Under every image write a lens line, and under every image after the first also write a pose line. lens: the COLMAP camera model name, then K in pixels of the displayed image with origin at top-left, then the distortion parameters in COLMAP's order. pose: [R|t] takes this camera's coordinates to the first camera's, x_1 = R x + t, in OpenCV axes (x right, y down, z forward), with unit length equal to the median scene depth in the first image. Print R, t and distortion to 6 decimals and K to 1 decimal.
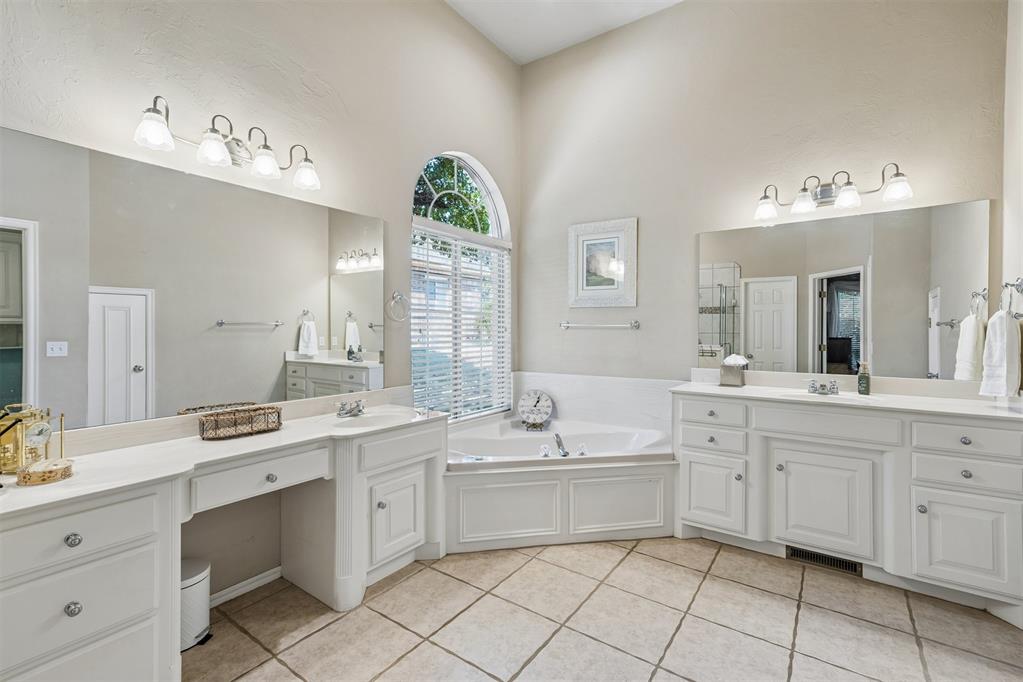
lens RADIAL K [[462.7, 0, 510.2], [0, 462.7, 338.4], [0, 0, 1]] dist [0.001597, 0.000226]
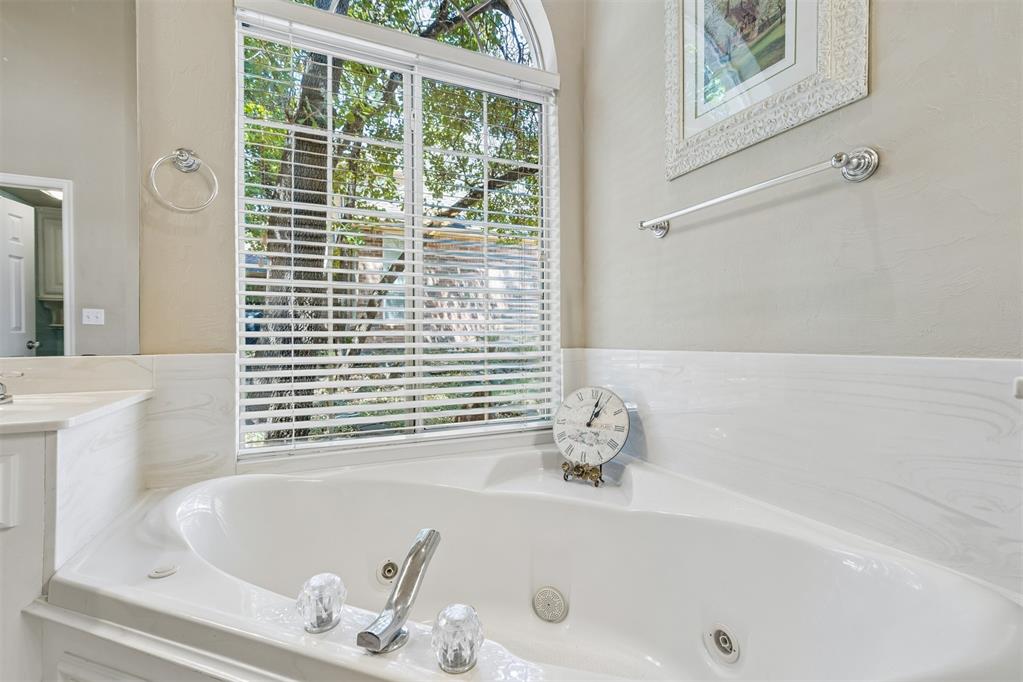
lens RADIAL K [[462.7, 0, 511.7], [0, 462.7, 339.8], [0, 0, 1]] dist [0.001597, 0.000226]
pose [[0.864156, -0.001951, -0.503220, 0.209513], [-0.000137, 0.999992, -0.004111, 0.070062], [0.503224, 0.003622, 0.864148, 0.597191]]
